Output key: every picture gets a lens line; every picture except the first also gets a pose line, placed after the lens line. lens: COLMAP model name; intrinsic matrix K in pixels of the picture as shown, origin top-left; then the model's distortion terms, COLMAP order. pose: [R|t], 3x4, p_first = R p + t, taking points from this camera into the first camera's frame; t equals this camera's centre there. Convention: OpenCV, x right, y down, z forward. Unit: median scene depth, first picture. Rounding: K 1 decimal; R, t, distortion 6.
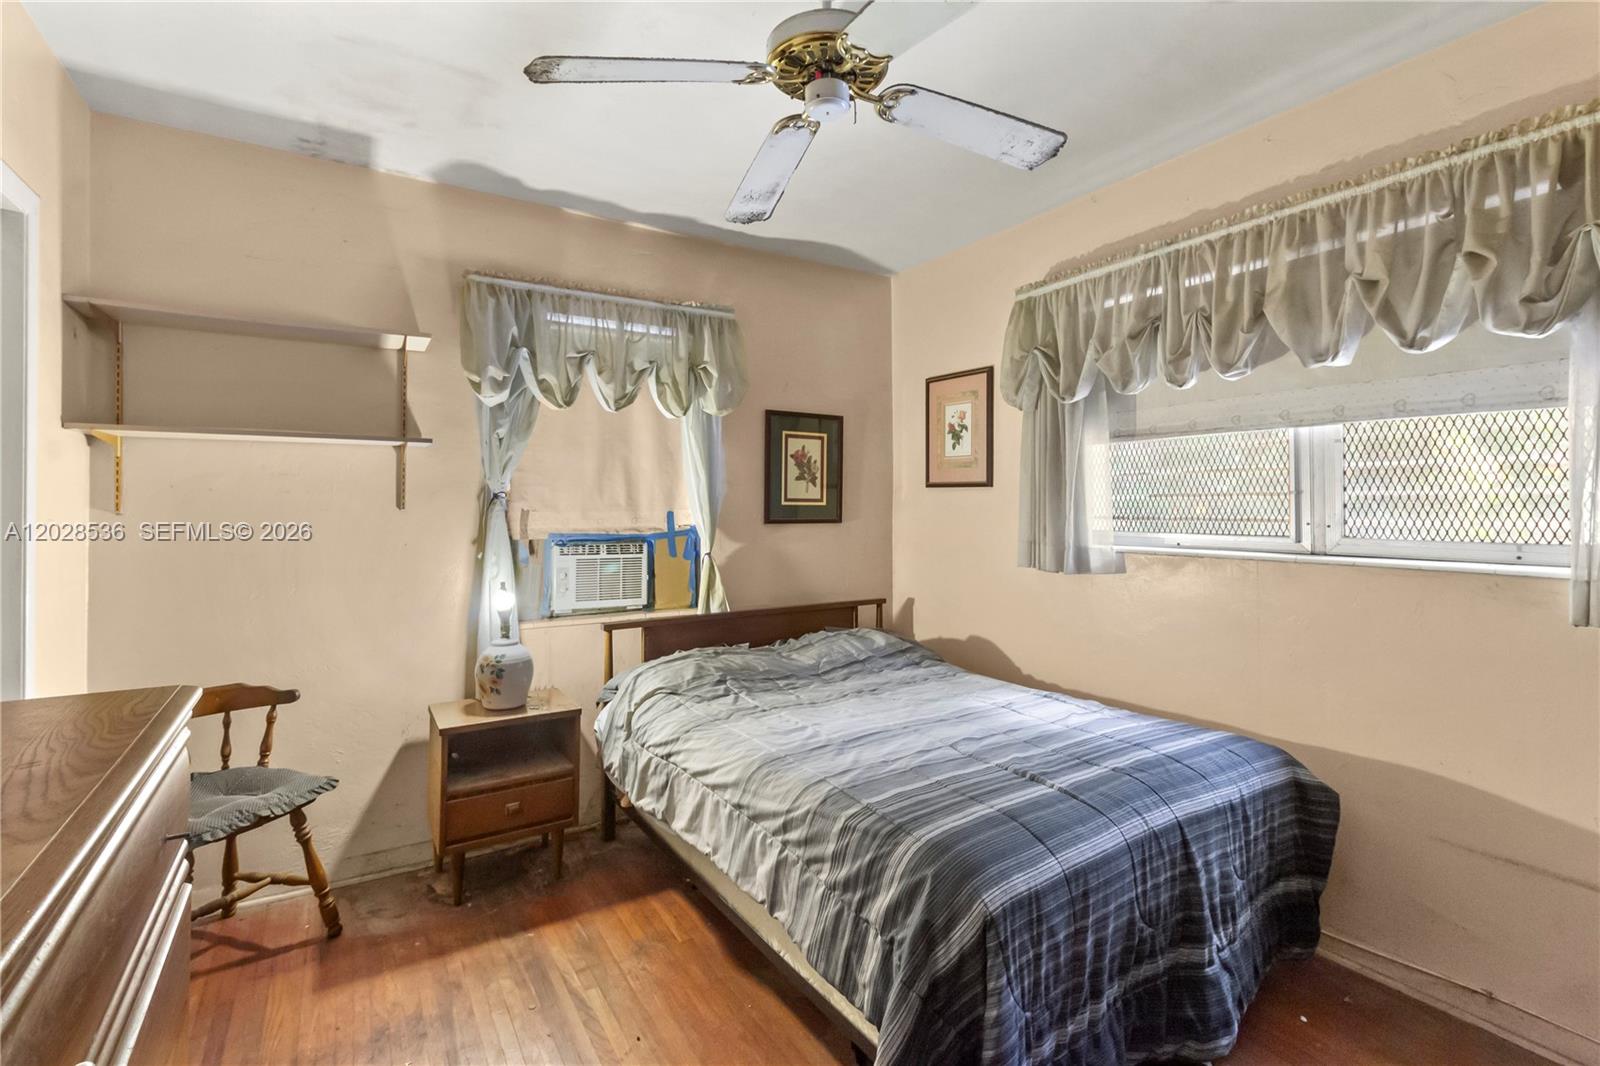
lens RADIAL K [[737.7, 0, 830.0], [0, 737.7, 502.0], [0, 0, 1]] dist [0.003774, 0.000711]
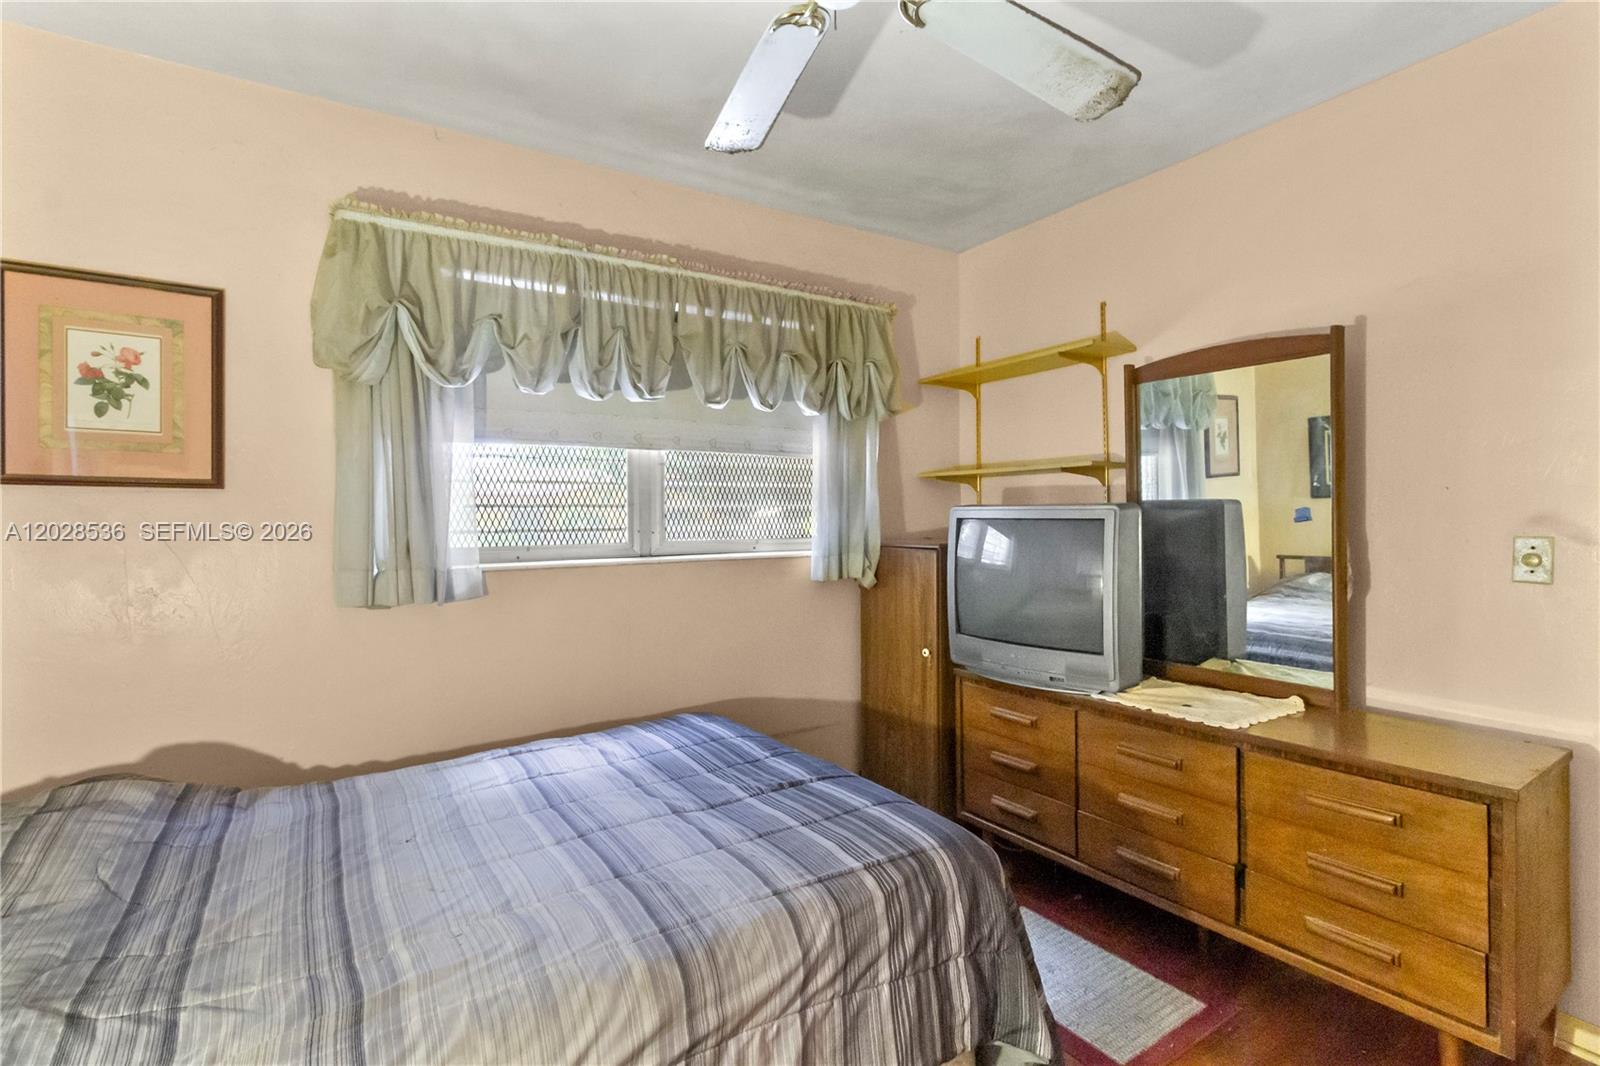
lens RADIAL K [[737.7, 0, 799.7], [0, 737.7, 523.2], [0, 0, 1]] dist [0.003774, 0.000711]
pose [[0.026352, -0.007307, 0.999626, -0.530732], [0.006583, 0.999953, 0.007136, 0.009652], [-0.999631, 0.006393, 0.026399, 0.706474]]
